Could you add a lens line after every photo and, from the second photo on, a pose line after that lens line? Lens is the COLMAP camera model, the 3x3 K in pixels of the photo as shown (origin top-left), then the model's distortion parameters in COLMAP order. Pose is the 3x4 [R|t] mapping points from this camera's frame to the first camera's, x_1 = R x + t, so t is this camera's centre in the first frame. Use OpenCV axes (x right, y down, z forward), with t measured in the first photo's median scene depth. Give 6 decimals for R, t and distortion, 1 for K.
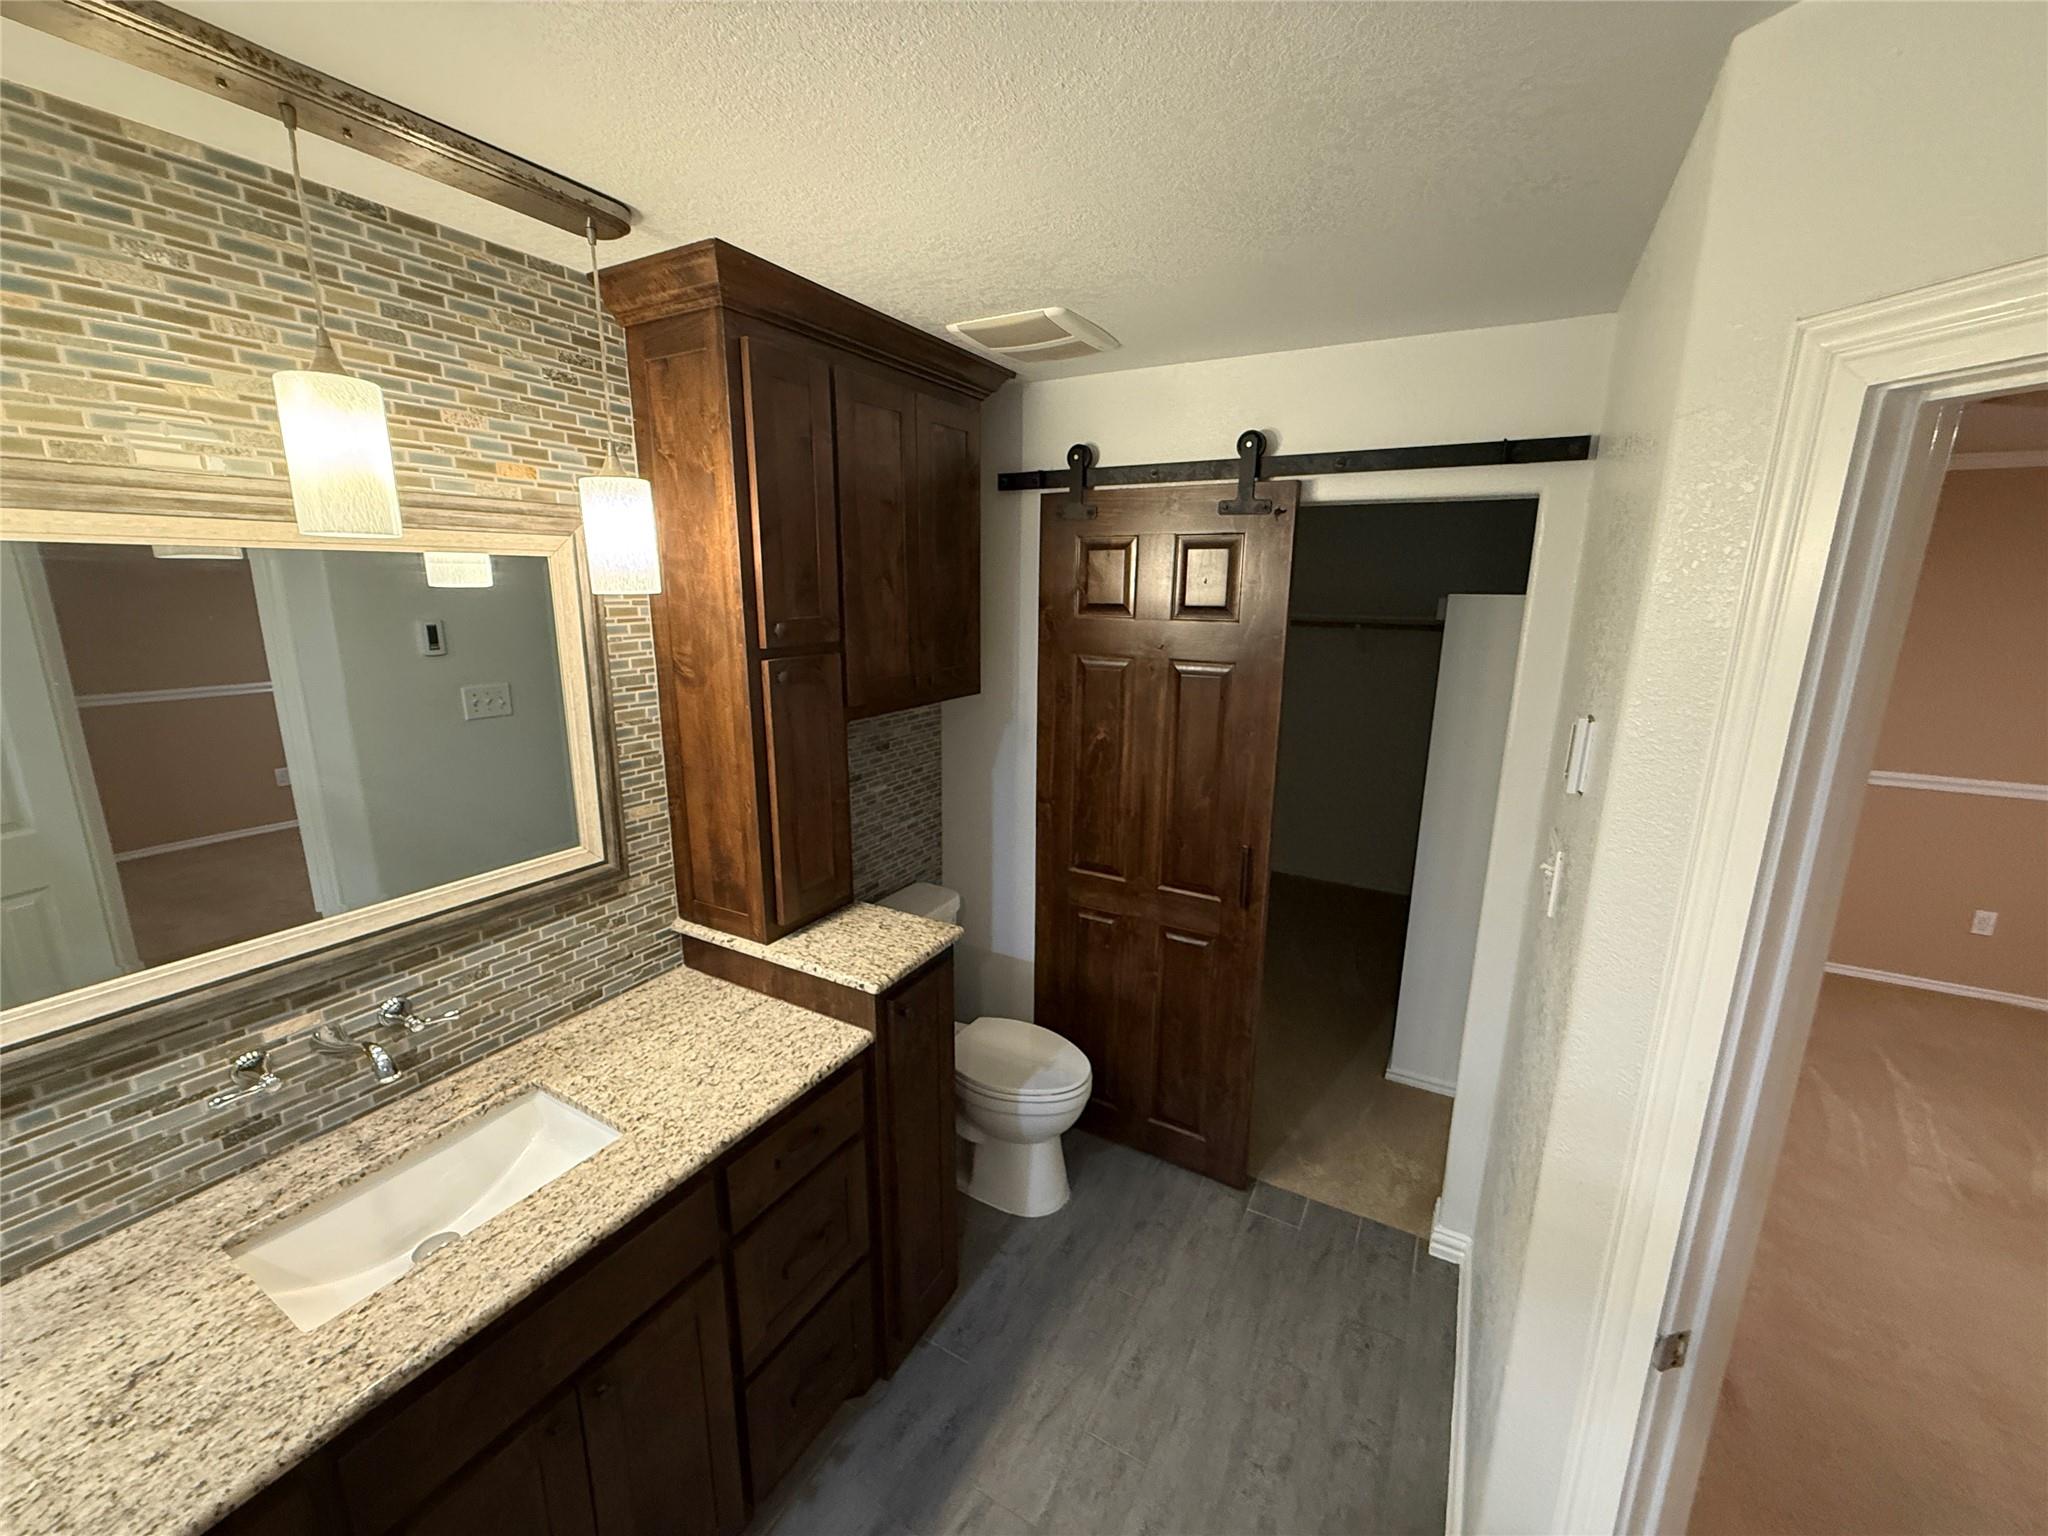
lens RADIAL K [[812.5, 0, 1017.5], [0, 812.5, 768.8], [0, 0, 1]] dist [-0.000175, -0.000279]
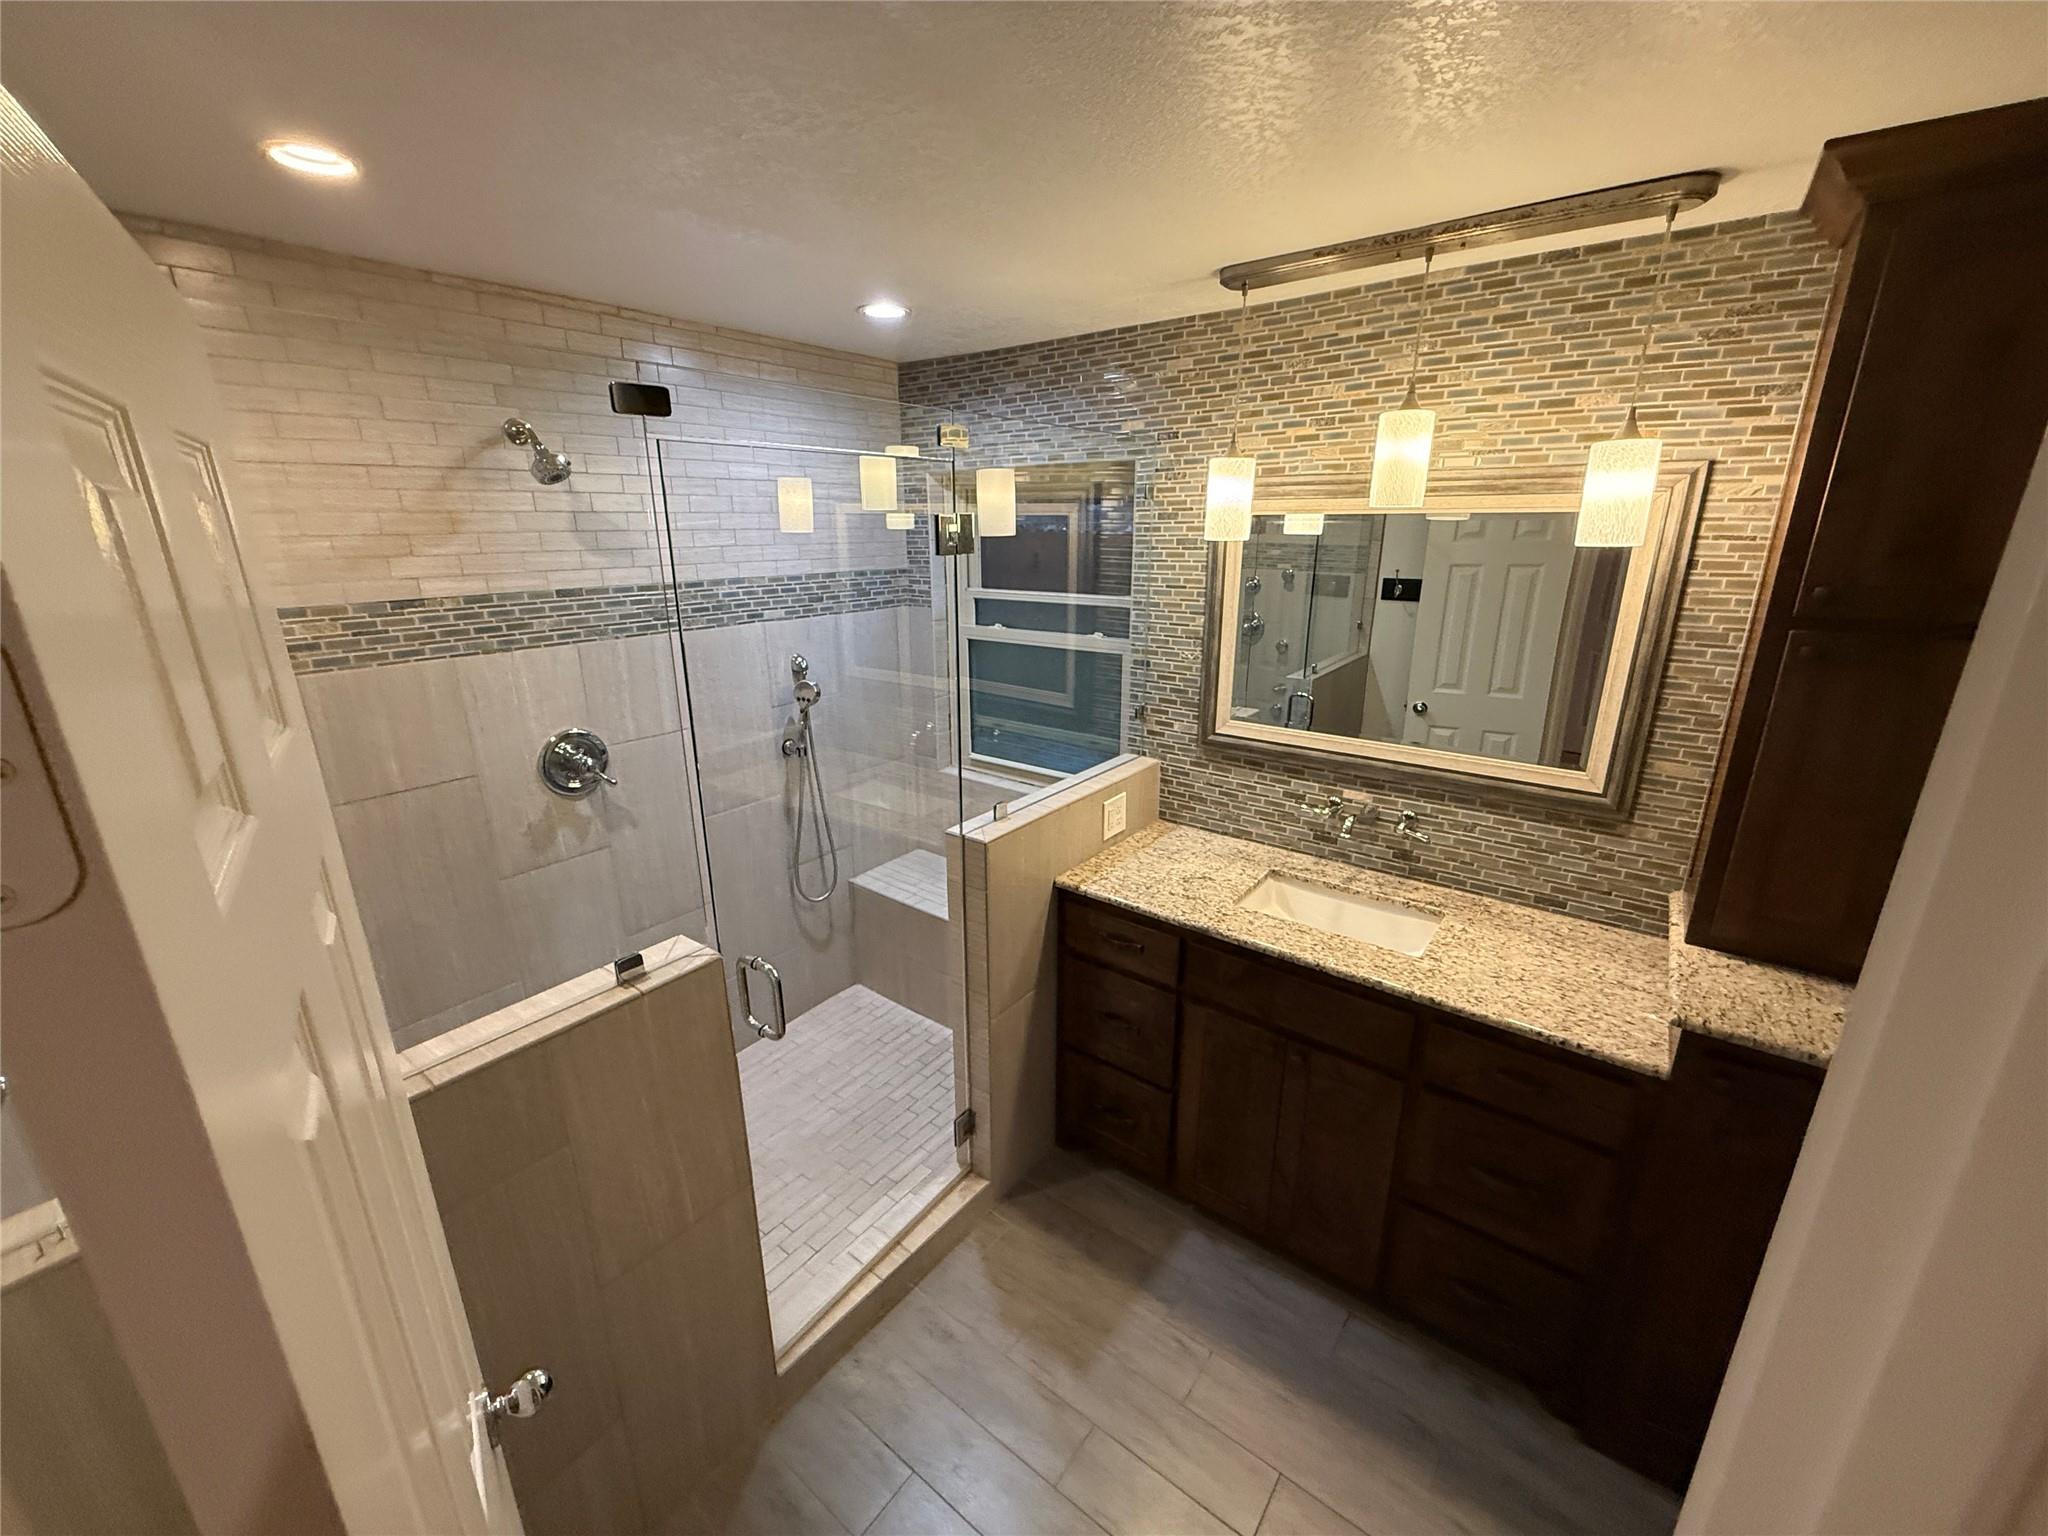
lens RADIAL K [[812.5, 0, 1022.2], [0, 812.5, 767.5], [0, 0, 1]] dist [-0.000175, -0.000279]
pose [[-0.132526, 0.278795, -0.951162, 0.715320], [-0.222064, 0.926882, 0.302619, -0.088343], [0.965984, 0.251324, -0.060926, 0.352790]]
